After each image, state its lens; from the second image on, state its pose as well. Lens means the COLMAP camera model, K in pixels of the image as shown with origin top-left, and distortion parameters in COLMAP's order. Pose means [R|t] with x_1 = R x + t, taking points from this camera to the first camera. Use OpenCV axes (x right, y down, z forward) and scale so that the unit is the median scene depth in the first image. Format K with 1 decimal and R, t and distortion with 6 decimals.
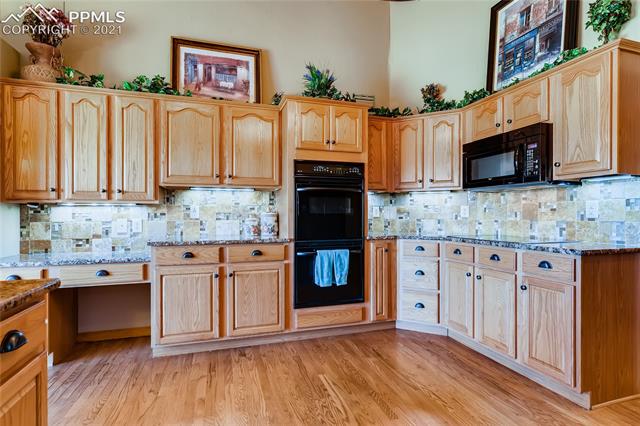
lens RADIAL K [[322.9, 0, 317.8], [0, 322.9, 214.3], [0, 0, 1]] dist [-0.003973, 0.000104]
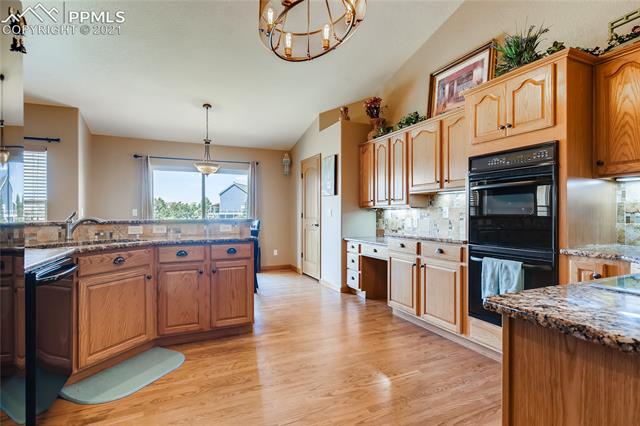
lens RADIAL K [[322.9, 0, 317.8], [0, 322.9, 214.3], [0, 0, 1]] dist [-0.003973, 0.000104]
pose [[0.119942, 0.003138, -0.992776, 0.809322], [-0.003929, 0.999989, 0.002686, -0.003387], [0.992773, 0.003579, 0.119953, 0.449840]]
